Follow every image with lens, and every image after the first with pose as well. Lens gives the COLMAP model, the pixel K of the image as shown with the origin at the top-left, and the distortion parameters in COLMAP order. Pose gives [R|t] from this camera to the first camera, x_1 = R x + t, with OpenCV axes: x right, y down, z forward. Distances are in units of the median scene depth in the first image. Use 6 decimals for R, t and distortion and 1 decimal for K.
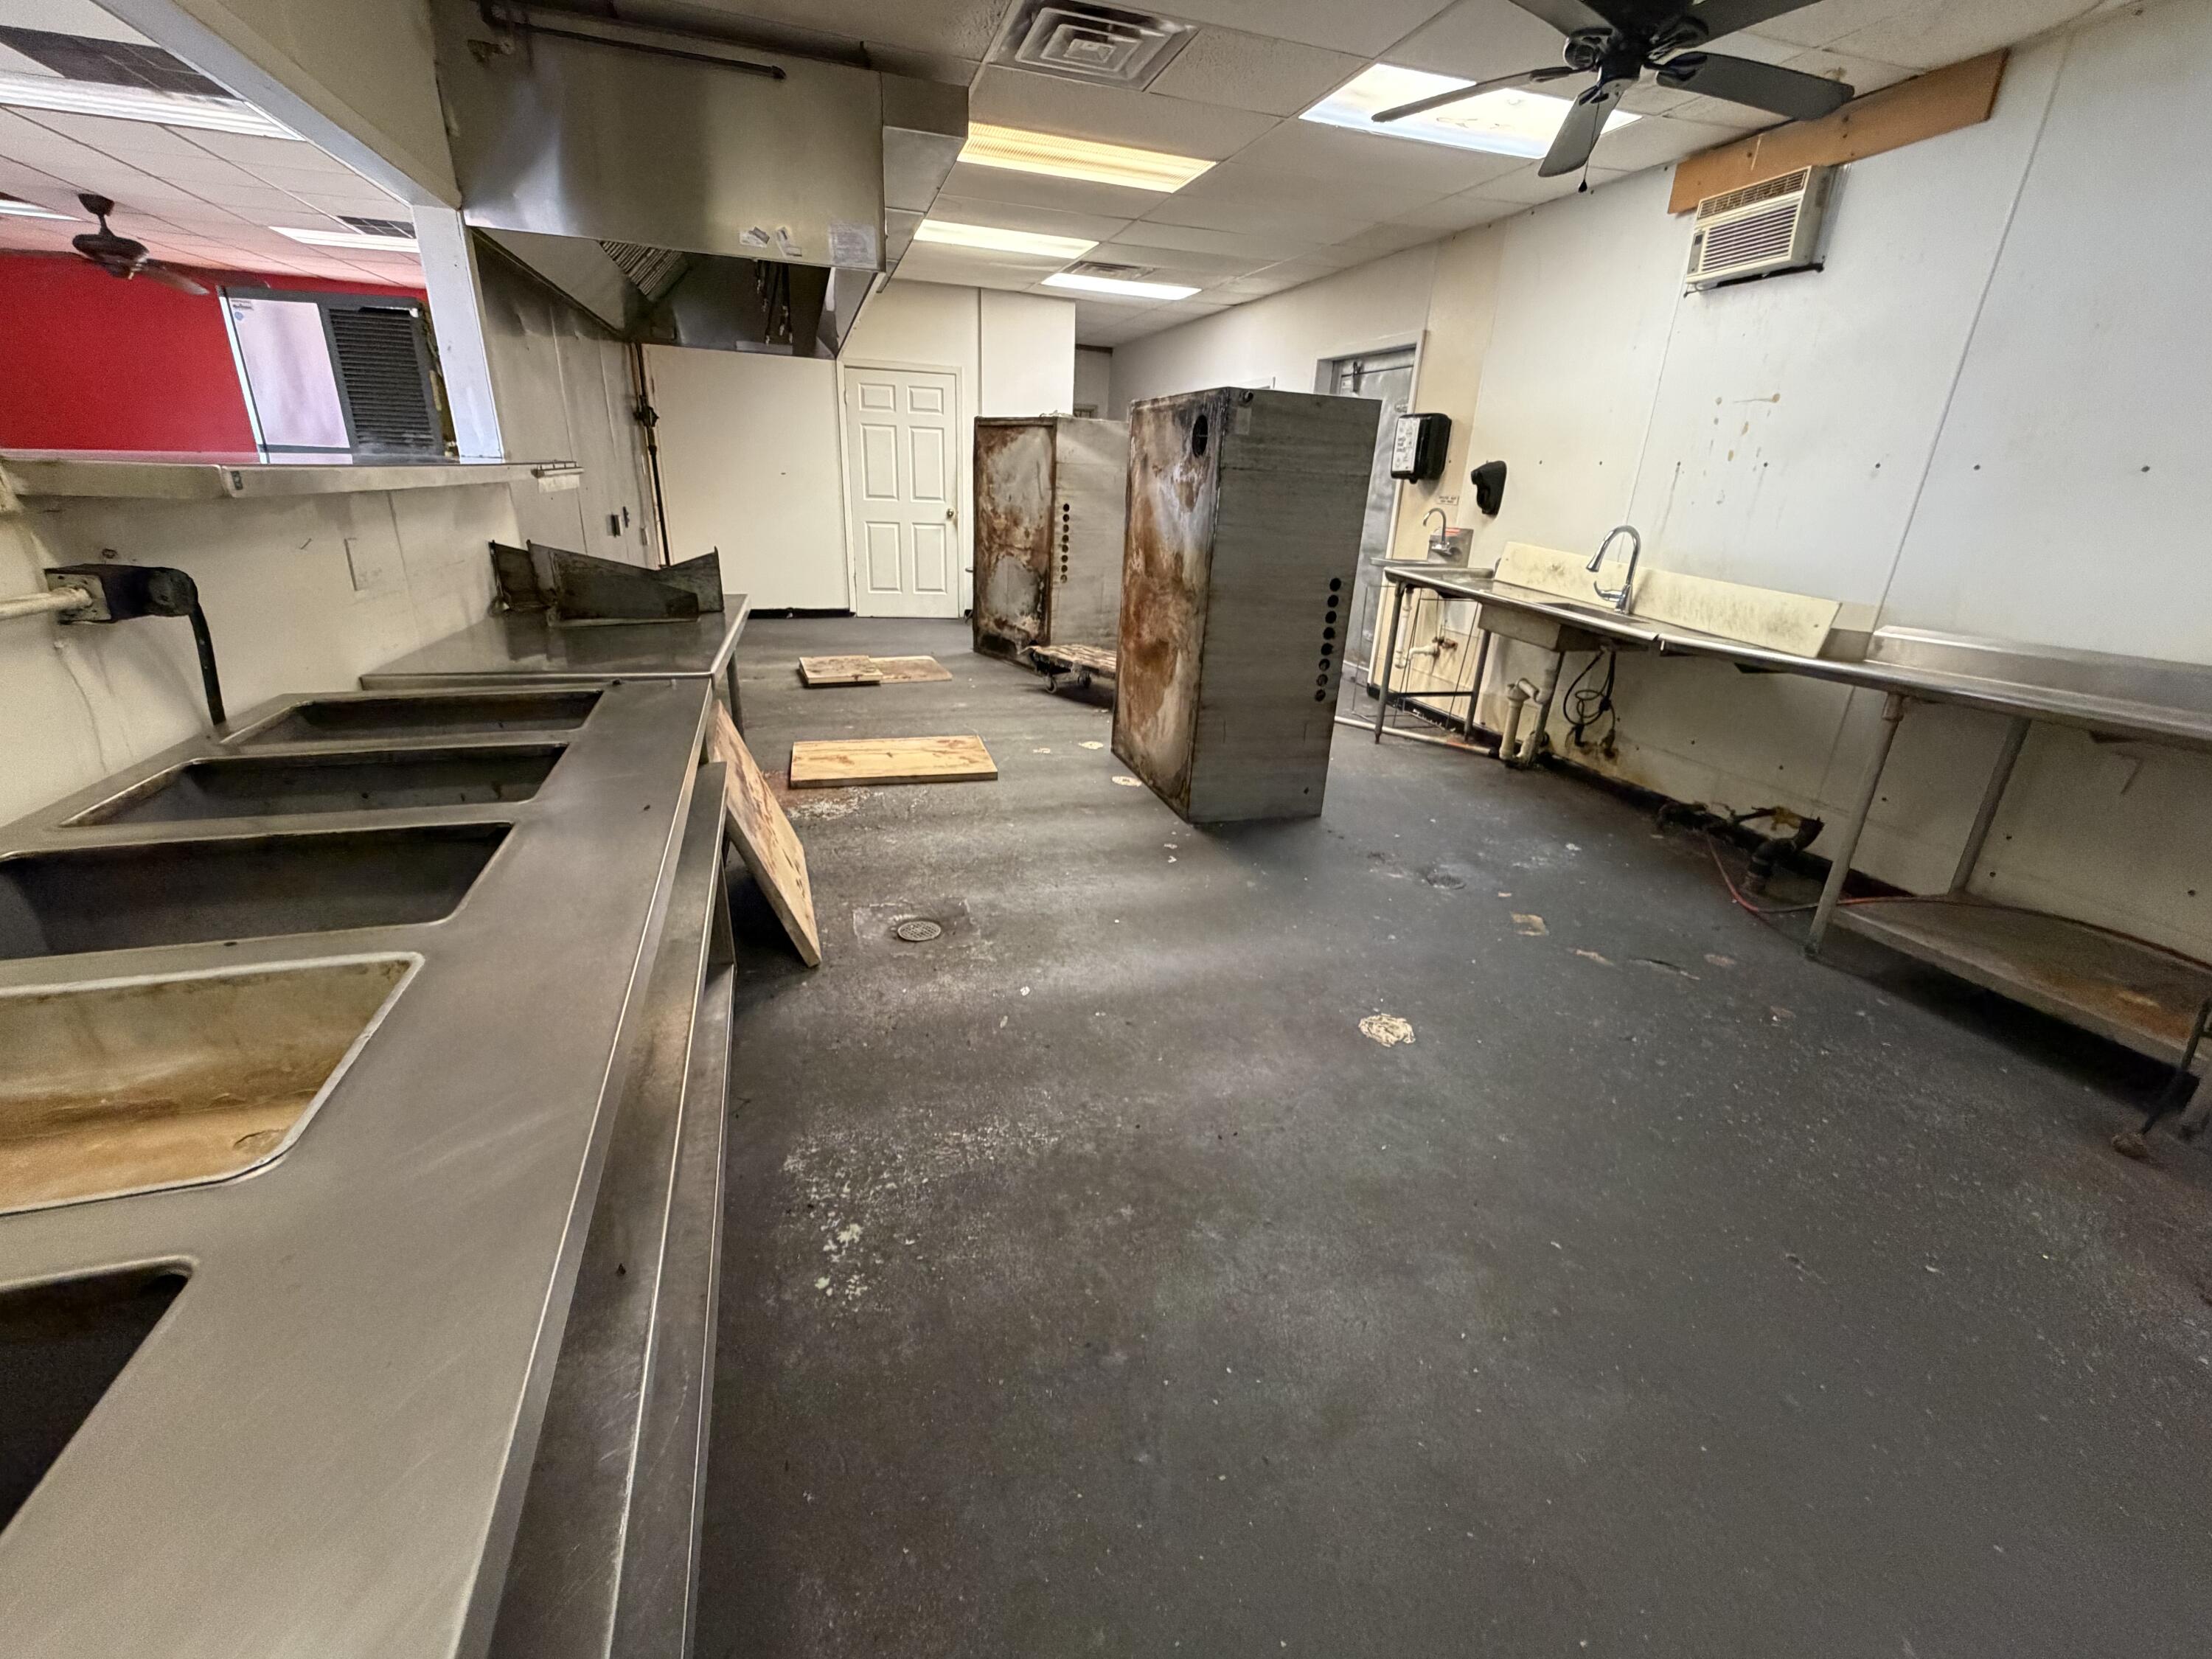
lens RADIAL K [[931.4, 0, 1102.8], [0, 931.4, 834.4], [0, 0, 1]] dist [-0.001213, -0.000132]
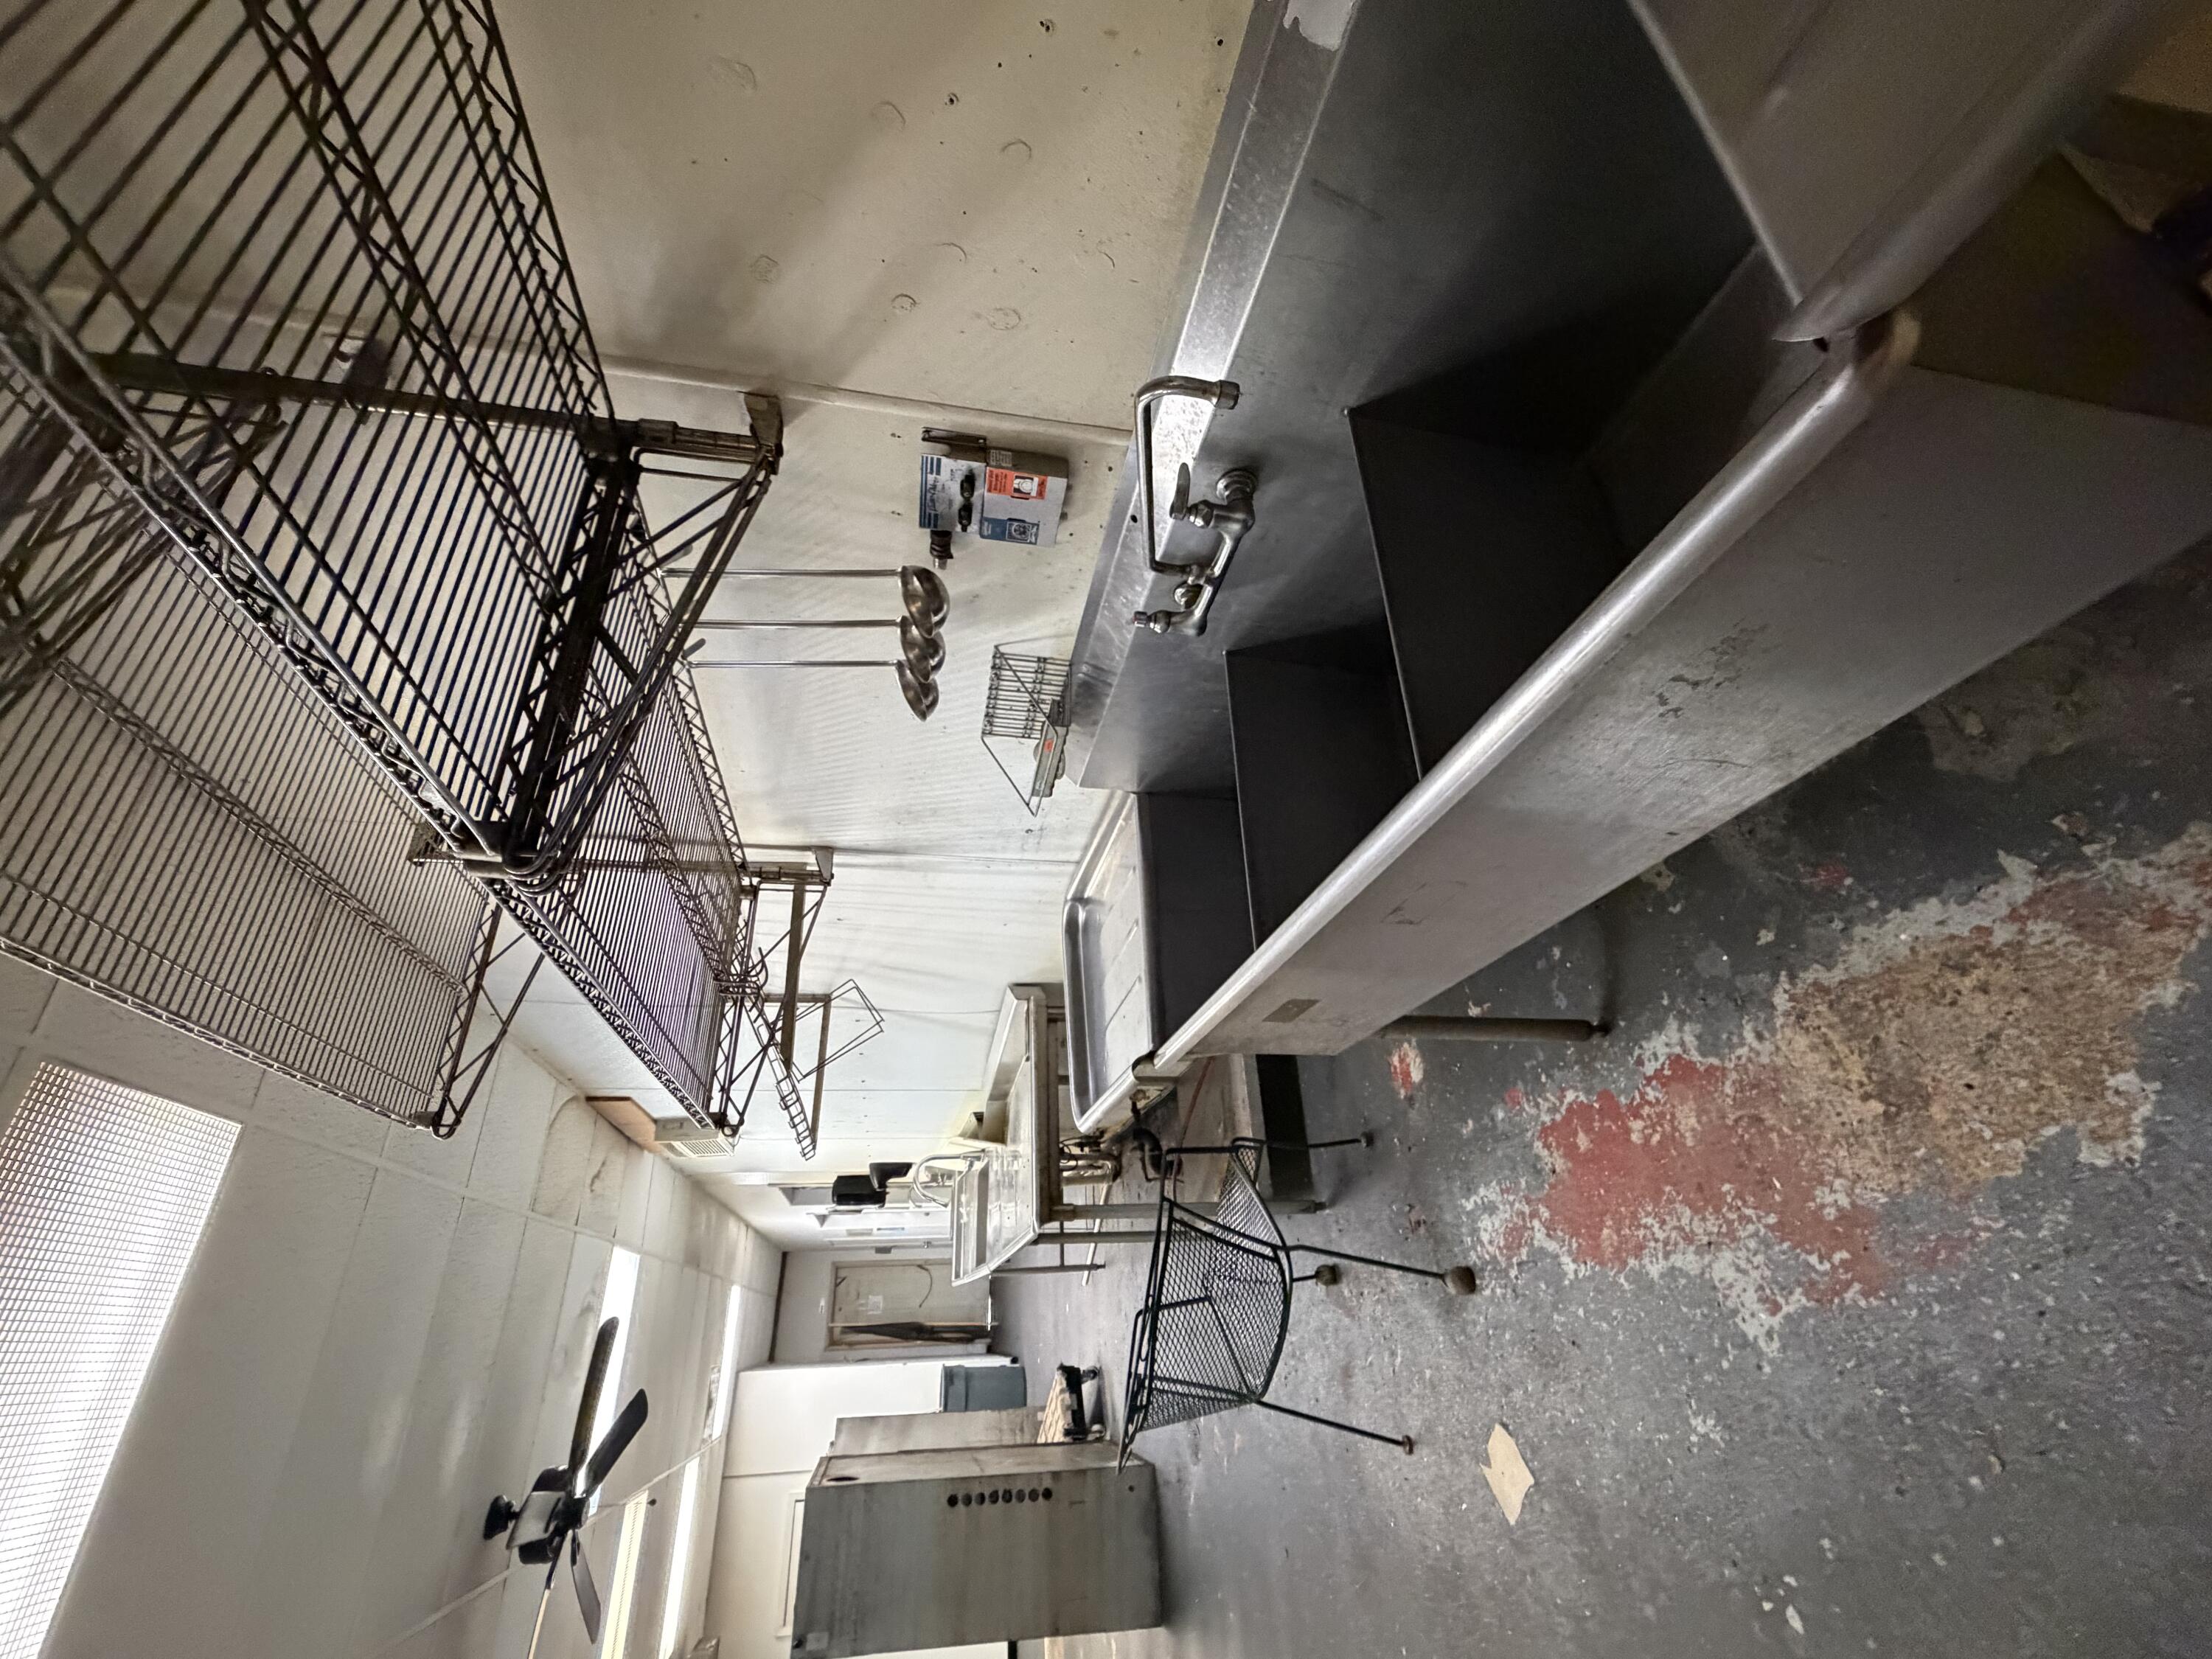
lens RADIAL K [[931.4, 0, 1102.8], [0, 931.4, 834.4], [0, 0, 1]] dist [-0.001213, -0.000132]
pose [[-0.023214, -0.984085, 0.176174, 0.834132], [0.985645, -0.052006, -0.160624, 0.147070], [0.167230, 0.169916, 0.971166, -0.249518]]
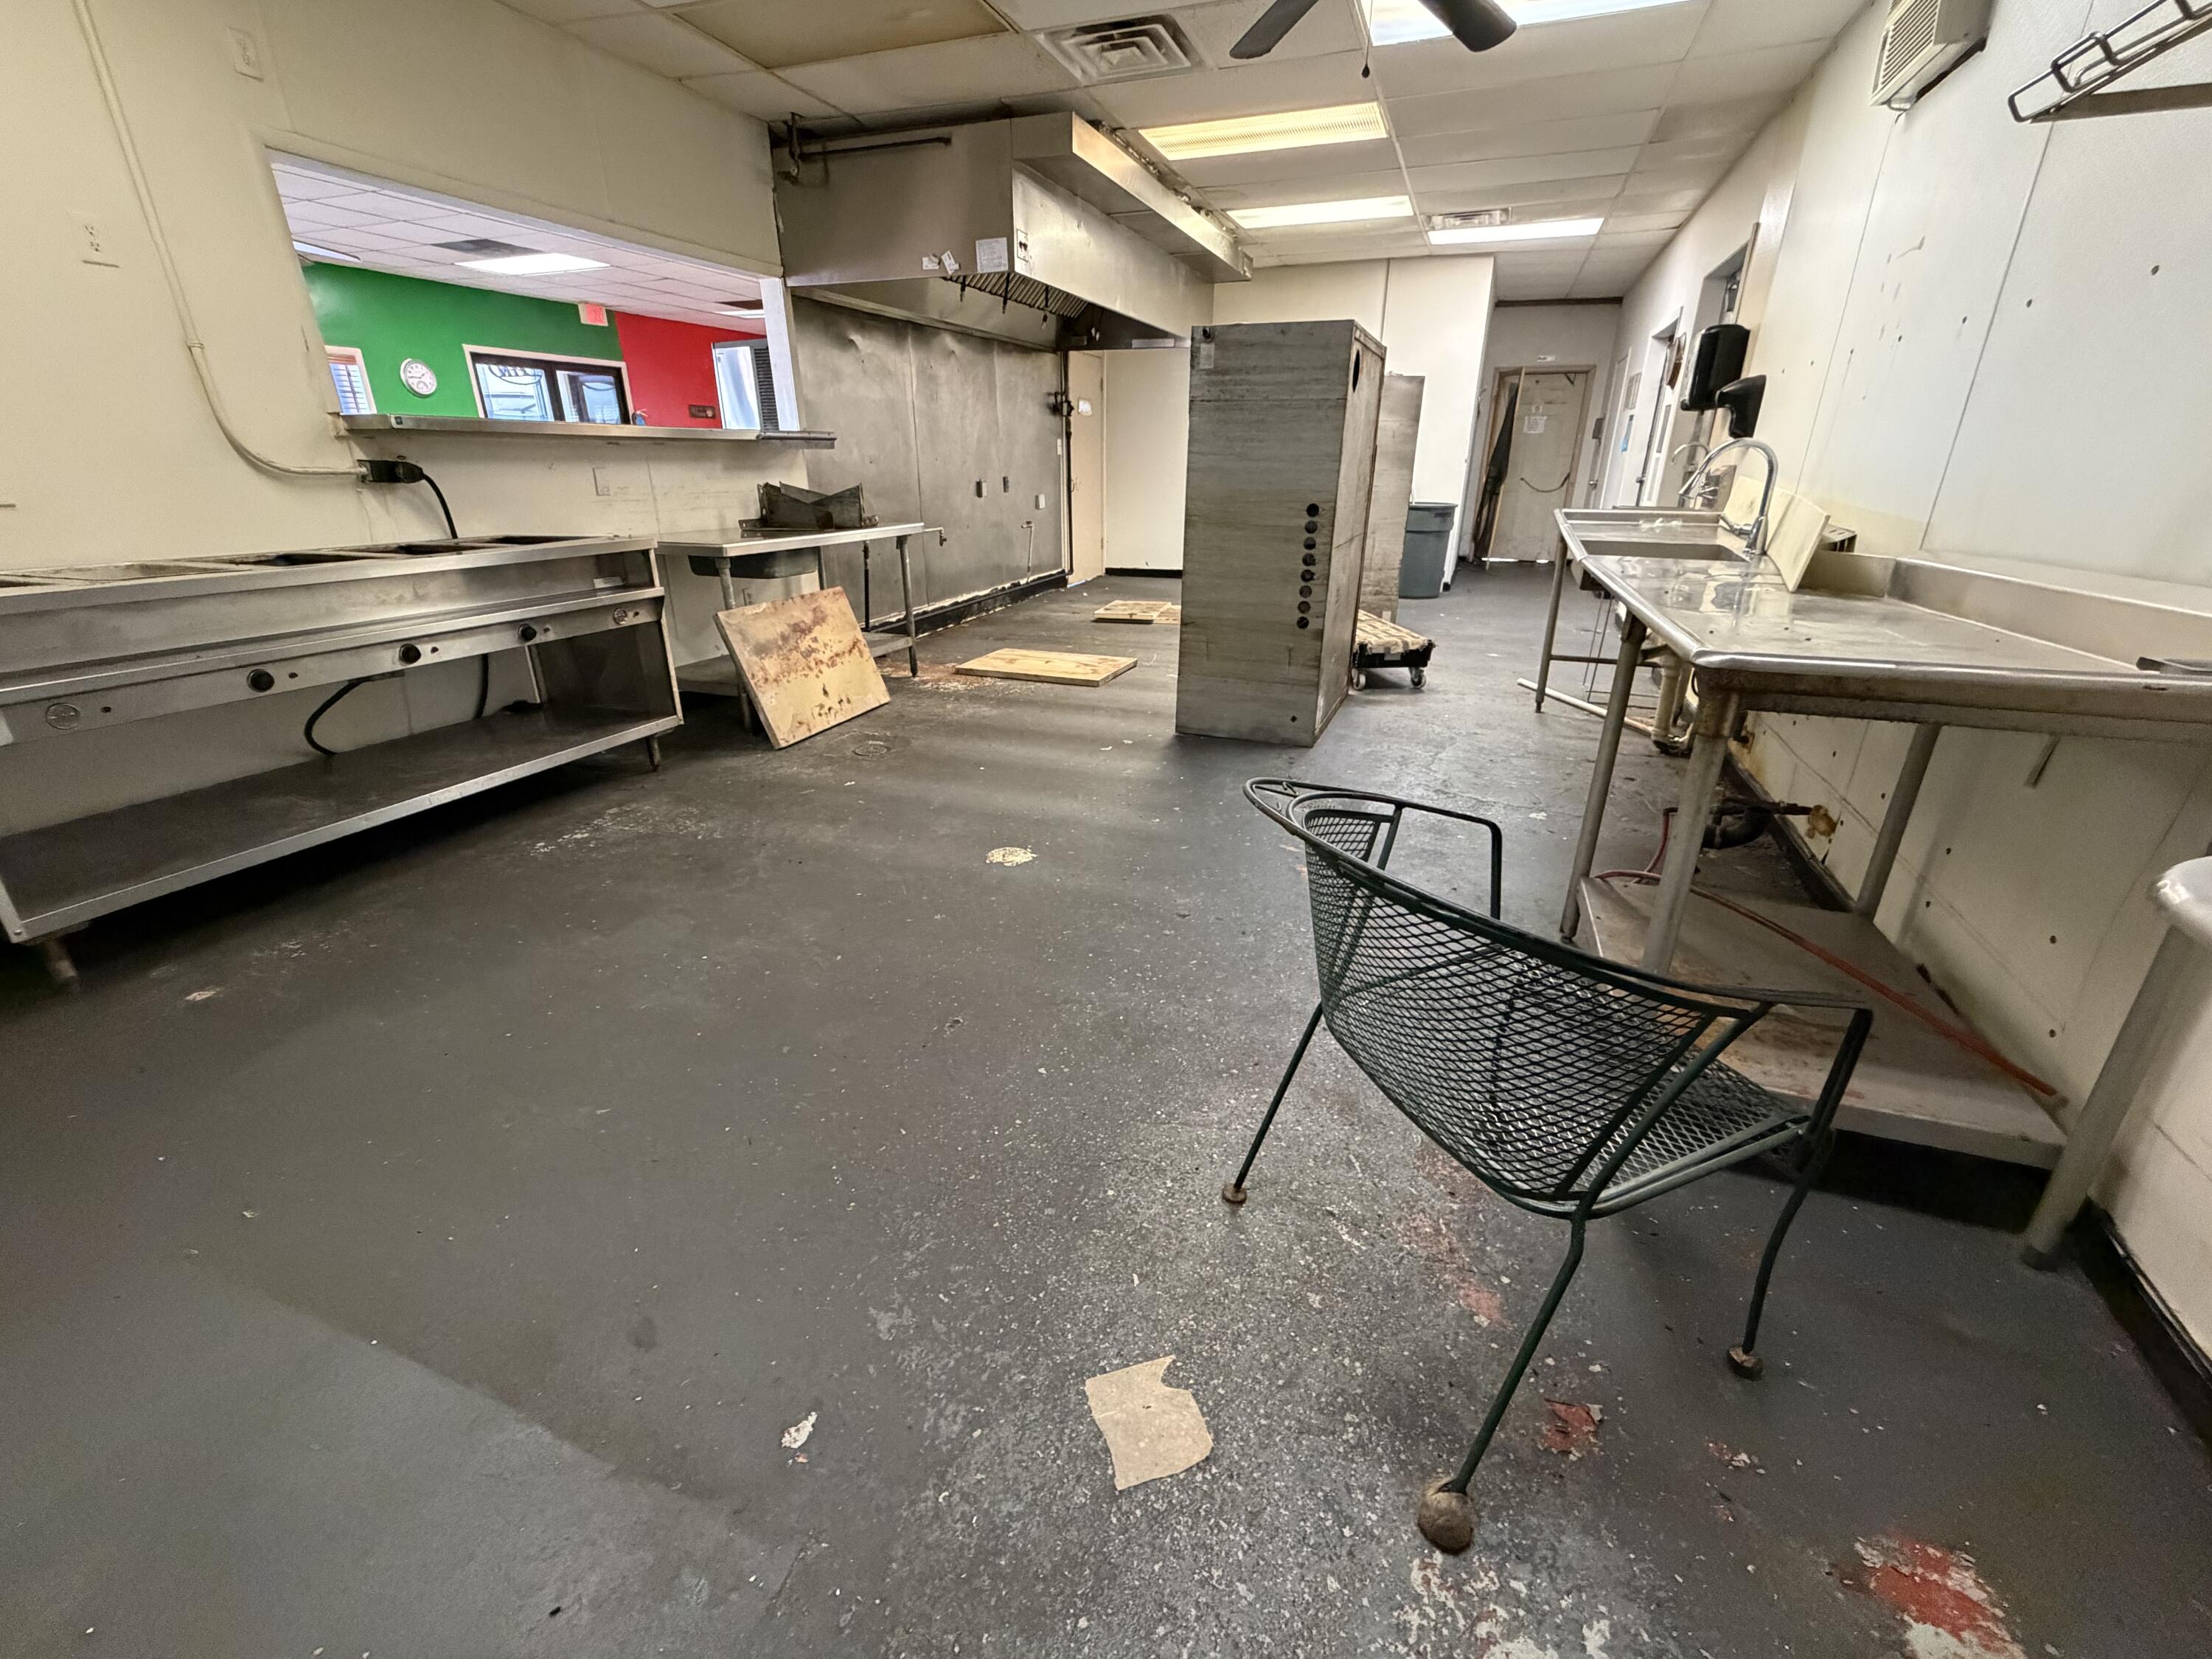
lens RADIAL K [[931.4, 0, 1102.8], [0, 931.4, 834.4], [0, 0, 1]] dist [-0.001213, -0.000132]
pose [[0.780901, 0.193263, -0.594006, 0.709748], [-0.193653, 0.978985, 0.063935, 0.053495], [0.593879, 0.065104, 0.801916, 0.073362]]
